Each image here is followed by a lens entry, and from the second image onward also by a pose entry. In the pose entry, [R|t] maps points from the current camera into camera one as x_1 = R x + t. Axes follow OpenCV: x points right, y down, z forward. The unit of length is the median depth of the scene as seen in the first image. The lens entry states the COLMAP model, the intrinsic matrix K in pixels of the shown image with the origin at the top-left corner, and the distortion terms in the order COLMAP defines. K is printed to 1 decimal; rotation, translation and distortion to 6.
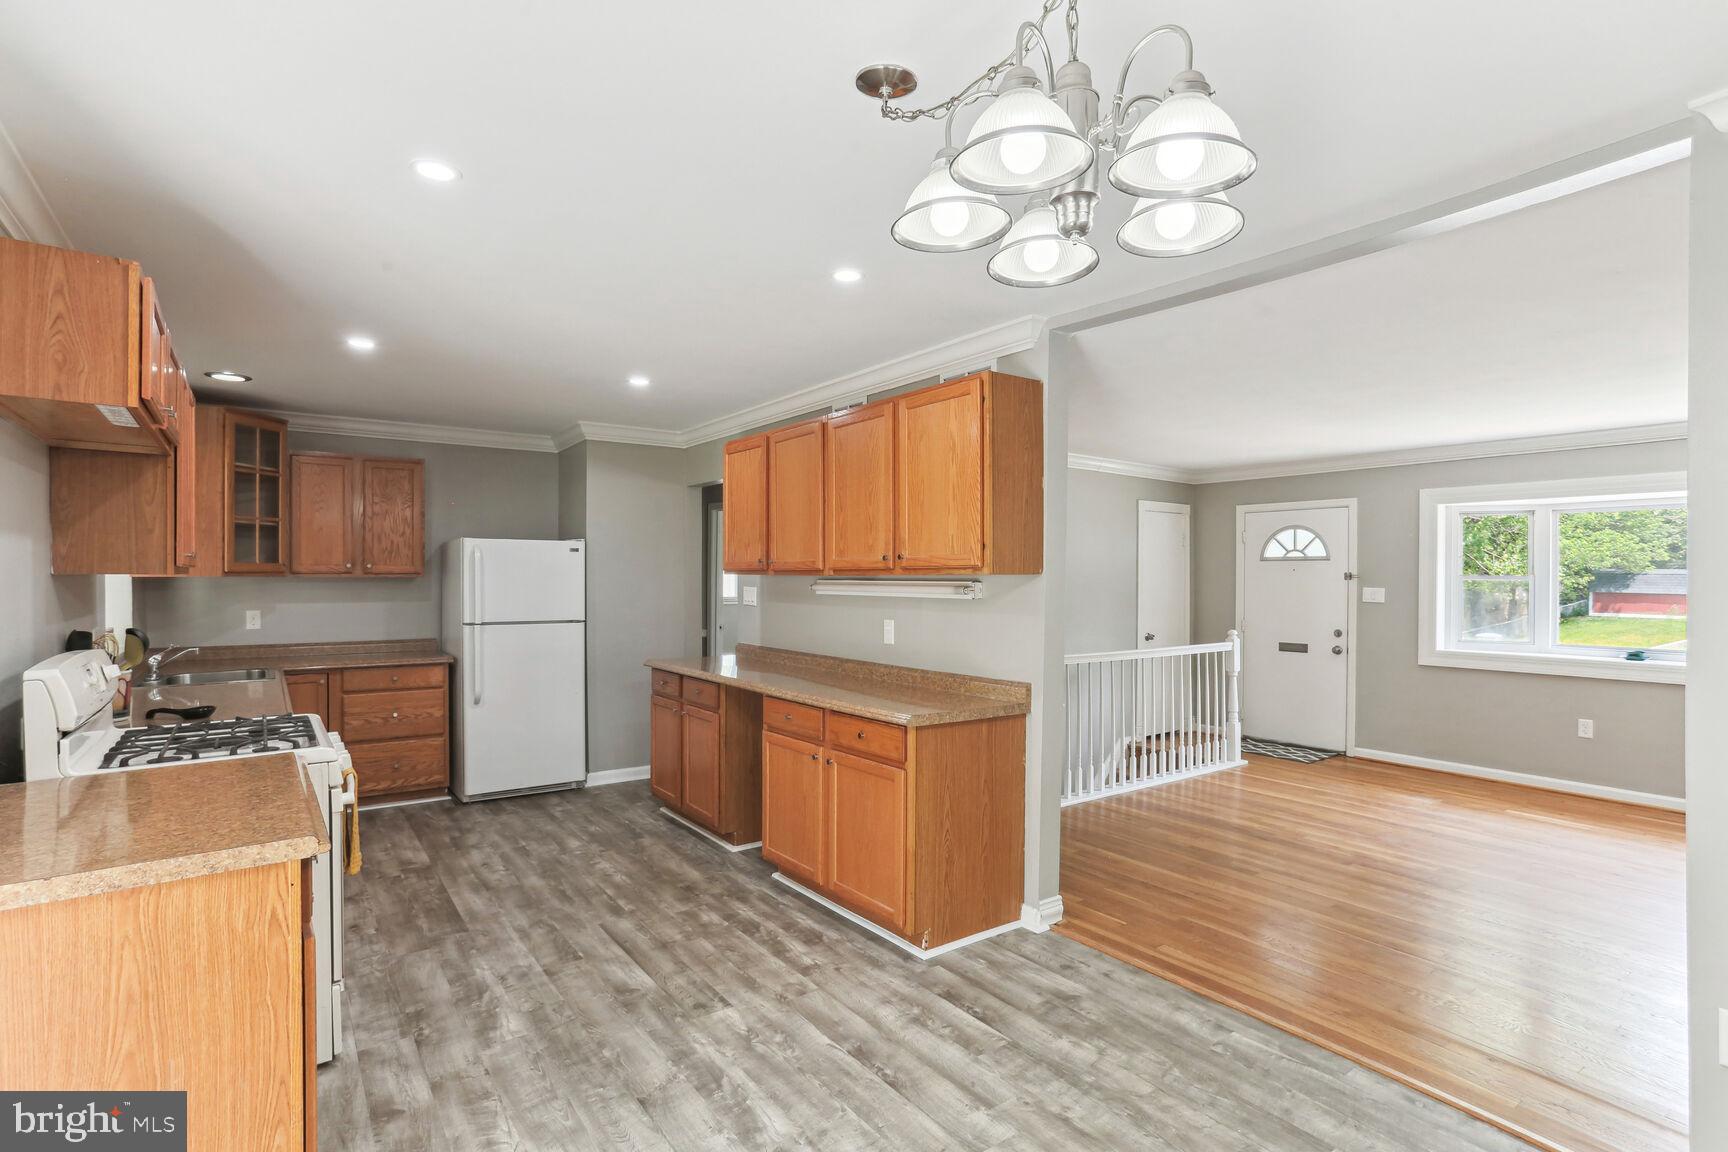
lens RADIAL K [[836.2, 0, 851.4], [0, 836.2, 581.0], [0, 0, 1]] dist [-0.033191, 0.014819]
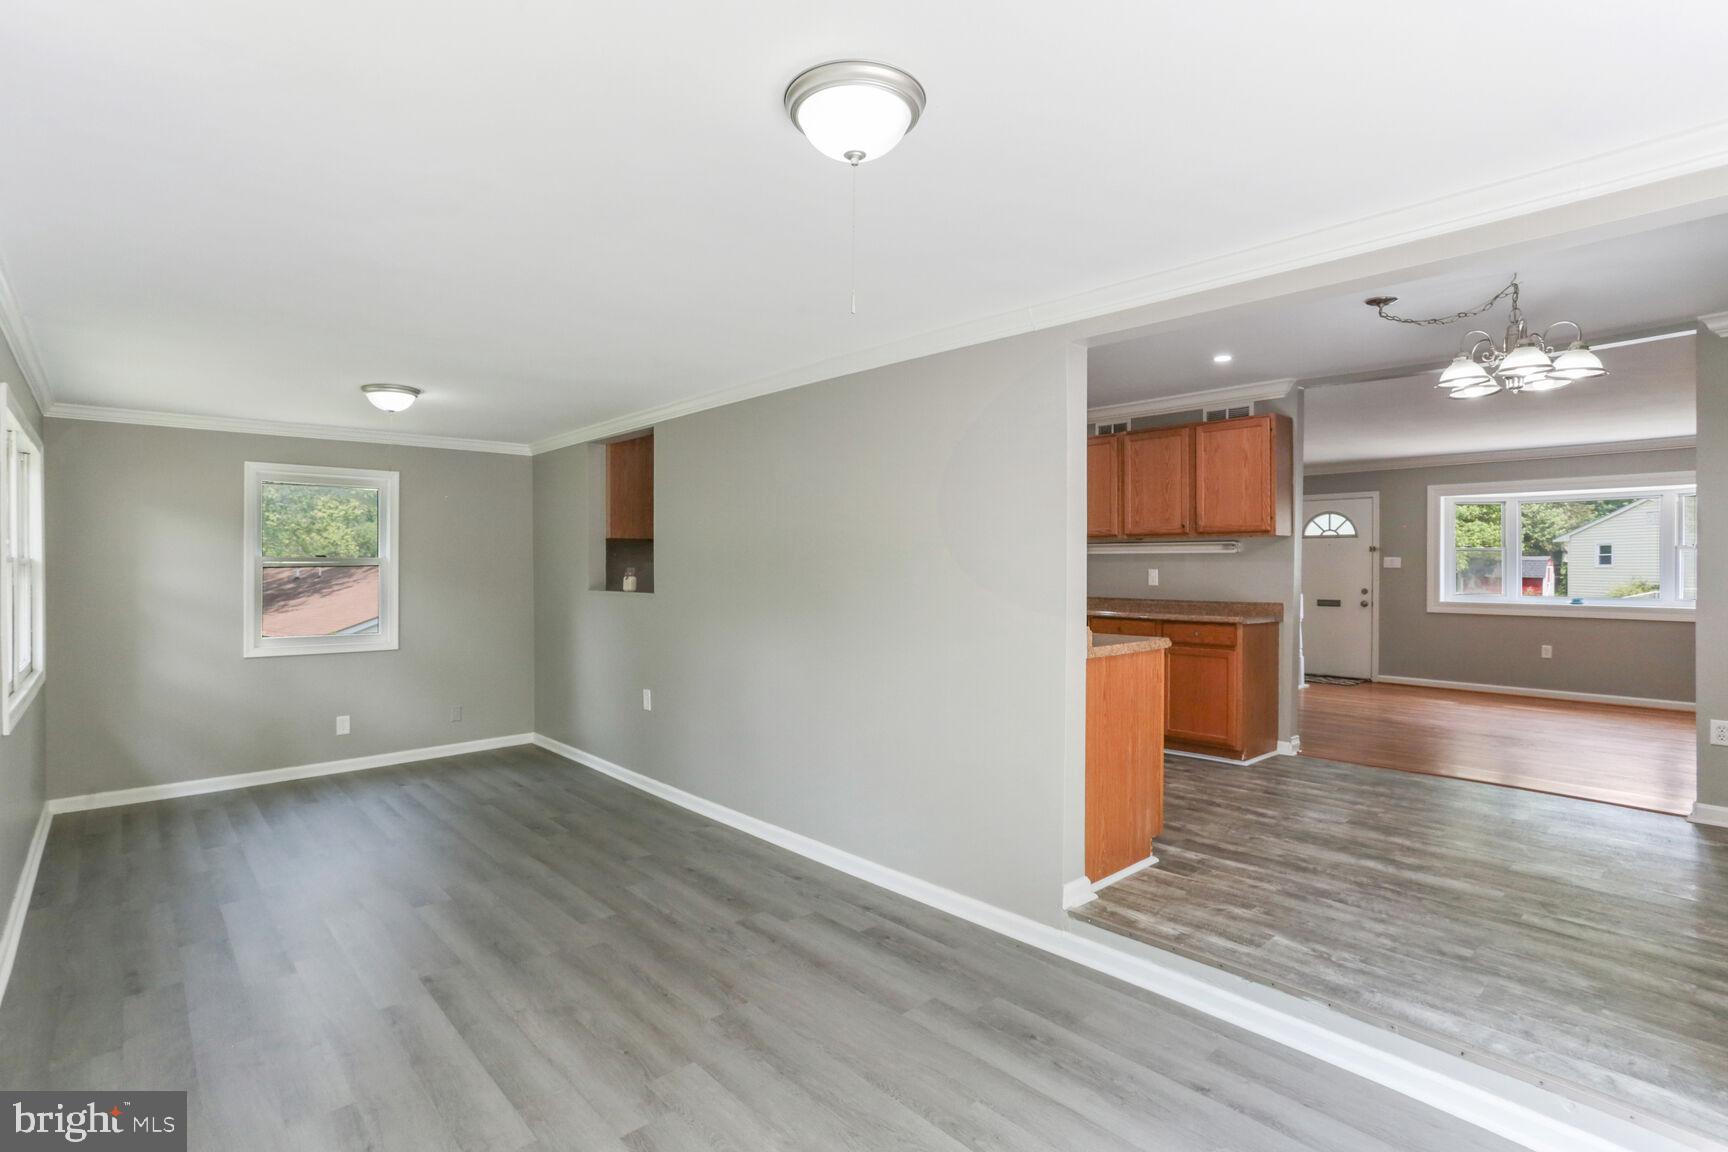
lens RADIAL K [[836.2, 0, 849.3], [0, 836.2, 569.5], [0, 0, 1]] dist [-0.033191, 0.014819]
pose [[0.994157, -0.000828, 0.107940, -0.521958], [0.001098, 0.999996, -0.002433, 0.039360], [-0.107937, 0.002538, 0.994154, -0.334466]]
